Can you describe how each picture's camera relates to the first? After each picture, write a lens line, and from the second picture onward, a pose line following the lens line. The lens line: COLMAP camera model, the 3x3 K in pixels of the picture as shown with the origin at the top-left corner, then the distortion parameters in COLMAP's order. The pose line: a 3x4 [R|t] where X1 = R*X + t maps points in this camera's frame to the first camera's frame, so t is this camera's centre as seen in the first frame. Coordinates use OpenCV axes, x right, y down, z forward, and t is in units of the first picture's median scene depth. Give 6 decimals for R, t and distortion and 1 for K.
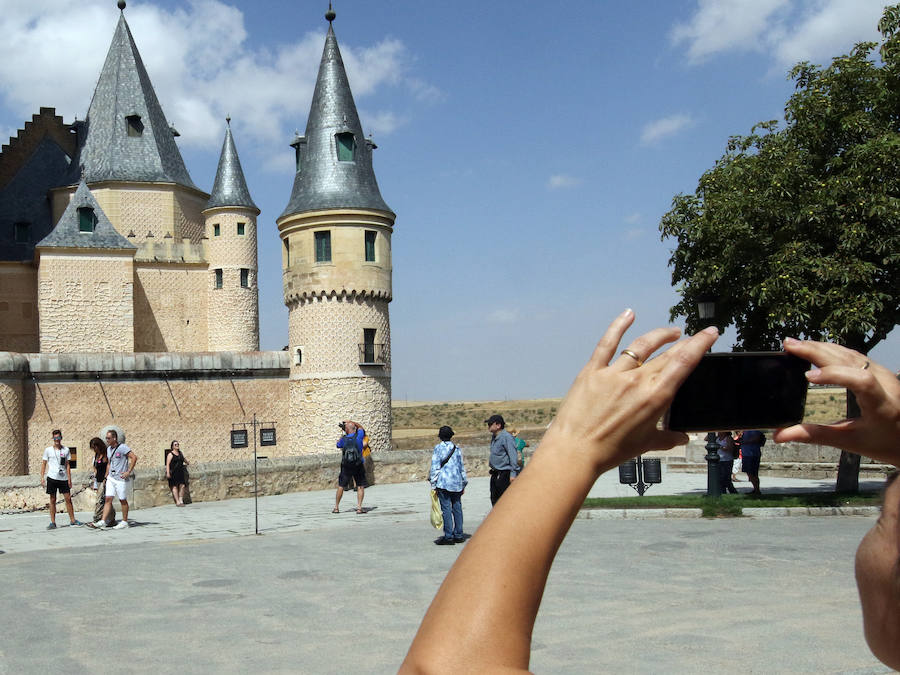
lens RADIAL K [[932.2, 0, 243.0], [0, 932.2, 382.5], [0, 0, 1]] dist [-0.003874, -0.009914]
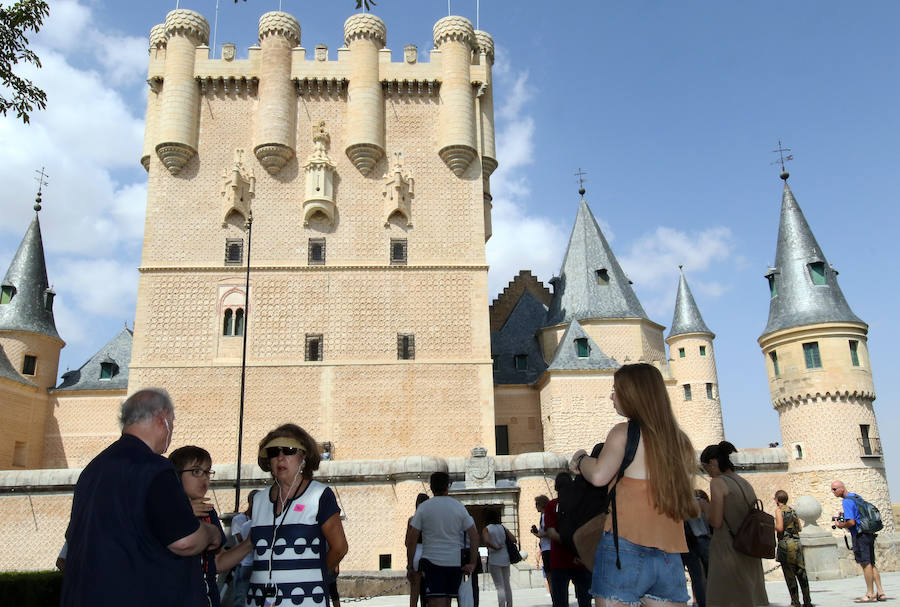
lens RADIAL K [[720.0, 0, 459.5], [0, 720.0, 320.9], [0, 0, 1]] dist [-0.003390, -0.002164]
pose [[0.983510, -0.056680, -0.171741, -0.186122], [0.014427, 0.971182, -0.237903, 0.020276], [0.180276, 0.231502, 0.955985, 0.042529]]
